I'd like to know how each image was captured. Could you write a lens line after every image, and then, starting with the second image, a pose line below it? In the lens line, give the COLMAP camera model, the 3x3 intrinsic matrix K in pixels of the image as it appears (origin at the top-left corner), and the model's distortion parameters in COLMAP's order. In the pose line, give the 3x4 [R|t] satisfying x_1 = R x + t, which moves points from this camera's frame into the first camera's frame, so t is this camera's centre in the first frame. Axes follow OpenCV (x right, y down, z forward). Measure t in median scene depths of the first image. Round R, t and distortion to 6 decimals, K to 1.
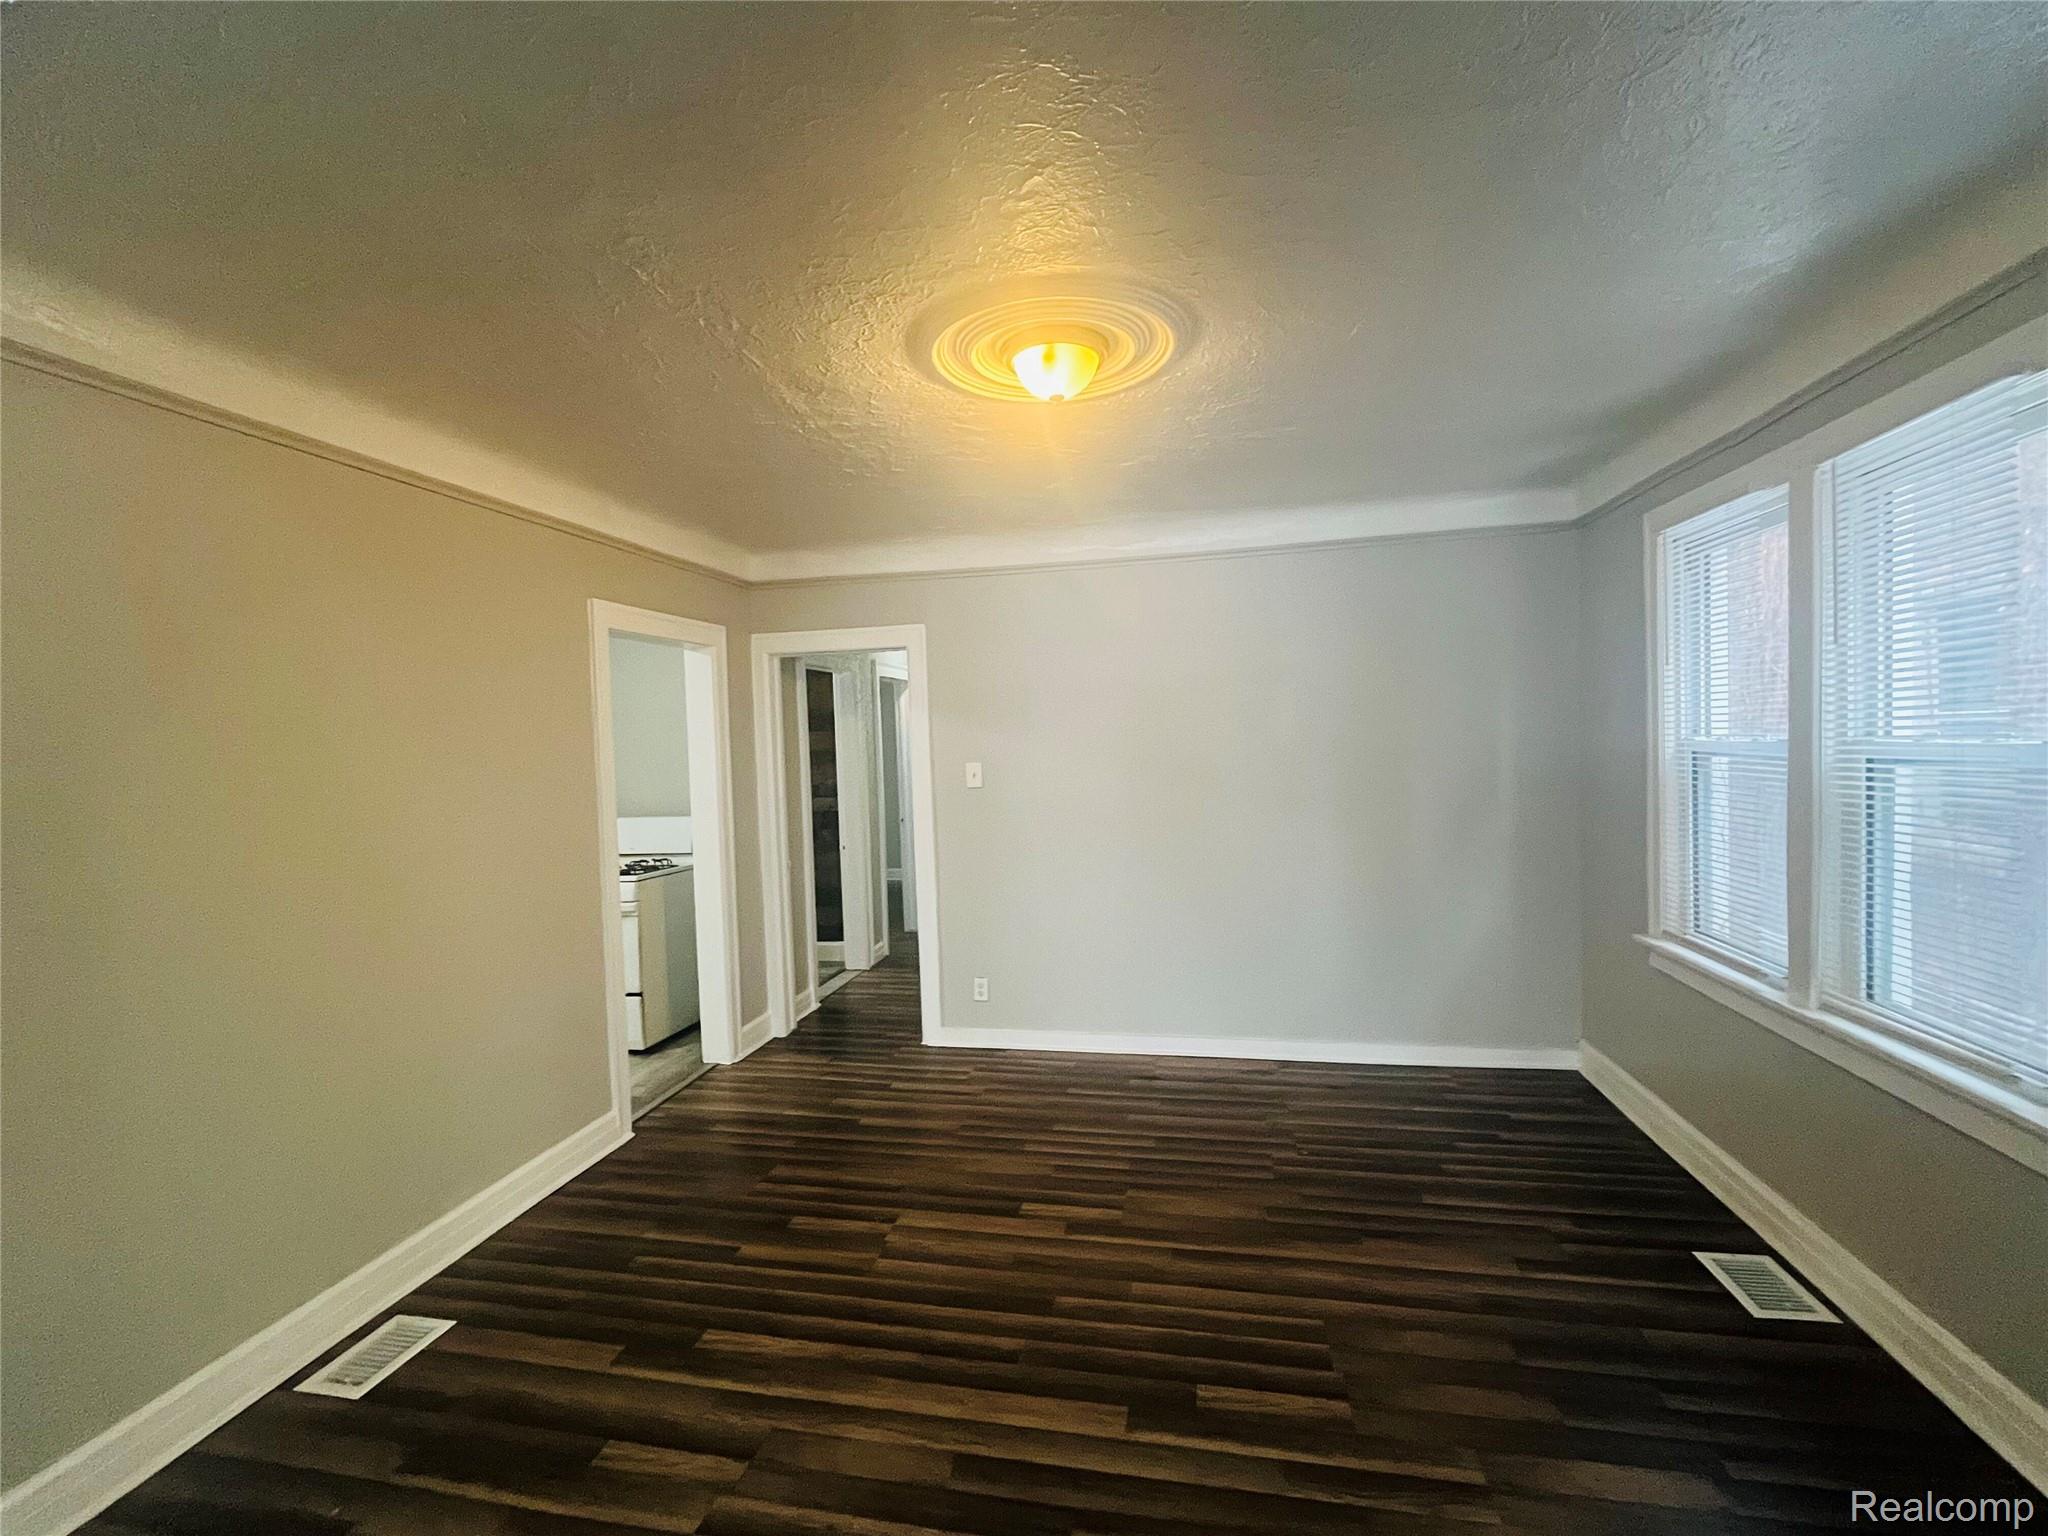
lens RADIAL K [[914.2, 0, 1018.3], [0, 914.2, 774.0], [0, 0, 1]] dist [-0.000689, -0.000226]
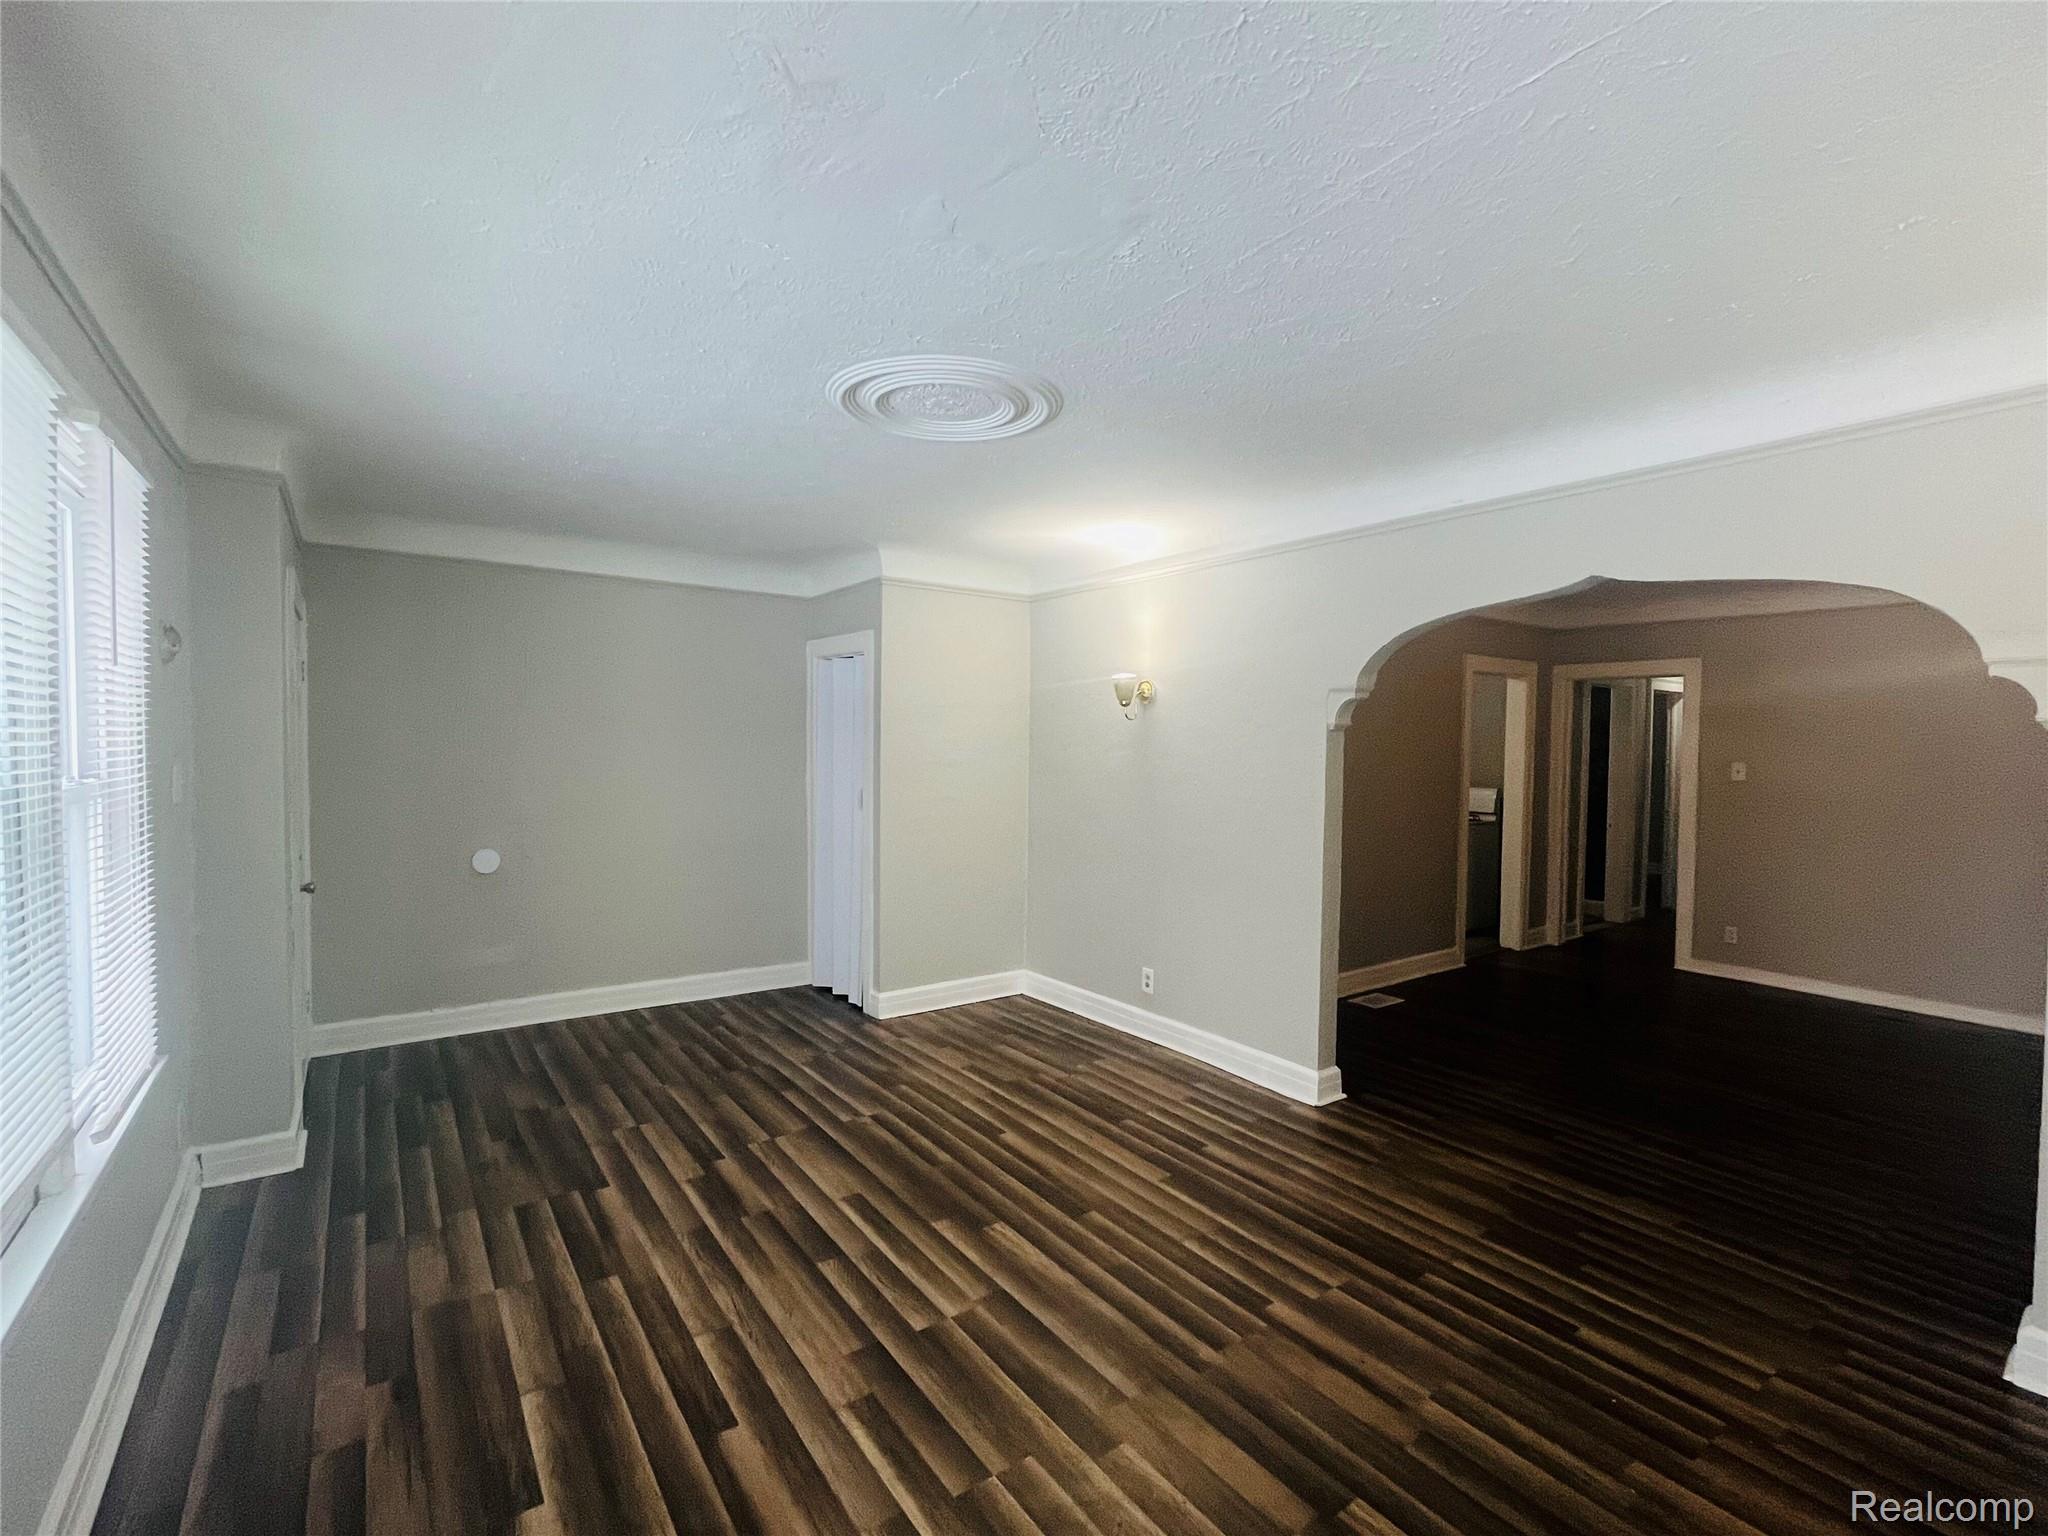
lens RADIAL K [[914.2, 0, 1018.3], [0, 914.2, 774.0], [0, 0, 1]] dist [-0.000689, -0.000226]
pose [[0.734562, 0.064565, -0.675463, 0.075586], [-0.058497, 0.997782, 0.031759, 0.022850], [0.676016, 0.016183, 0.736709, -0.642330]]
